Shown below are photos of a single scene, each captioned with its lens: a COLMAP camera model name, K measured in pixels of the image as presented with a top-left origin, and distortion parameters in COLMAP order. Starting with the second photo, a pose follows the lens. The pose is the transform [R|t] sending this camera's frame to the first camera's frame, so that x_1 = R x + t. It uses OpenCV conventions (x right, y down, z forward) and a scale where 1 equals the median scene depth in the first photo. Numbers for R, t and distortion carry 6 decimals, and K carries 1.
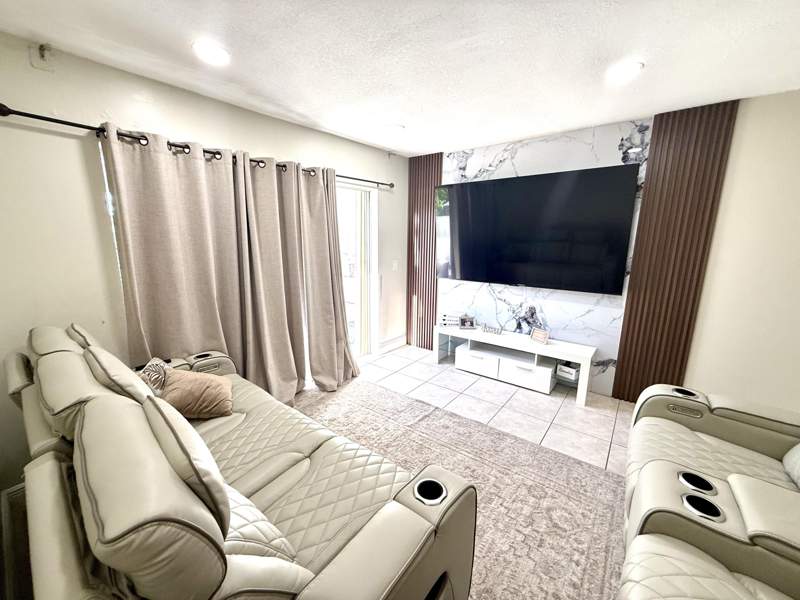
lens RADIAL K [[319.3, 0, 399.7], [0, 319.3, 299.8], [0, 0, 1]] dist [0.000641, 0.000423]
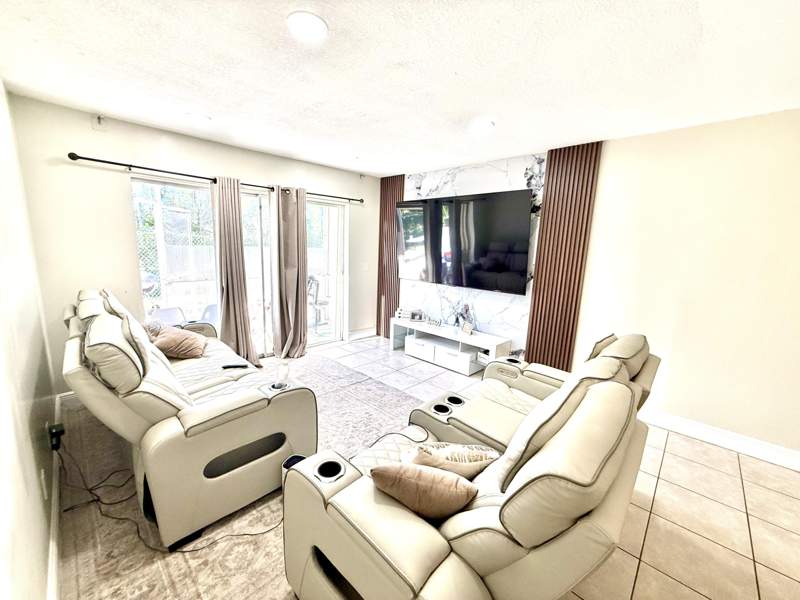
lens RADIAL K [[319.3, 0, 399.3], [0, 319.3, 299.6], [0, 0, 1]] dist [0.000641, 0.000423]
pose [[0.994492, 0.045935, -0.094216, 0.302020], [-0.048403, 0.998538, -0.024078, 0.049006], [0.092972, 0.028505, 0.995261, -0.227572]]
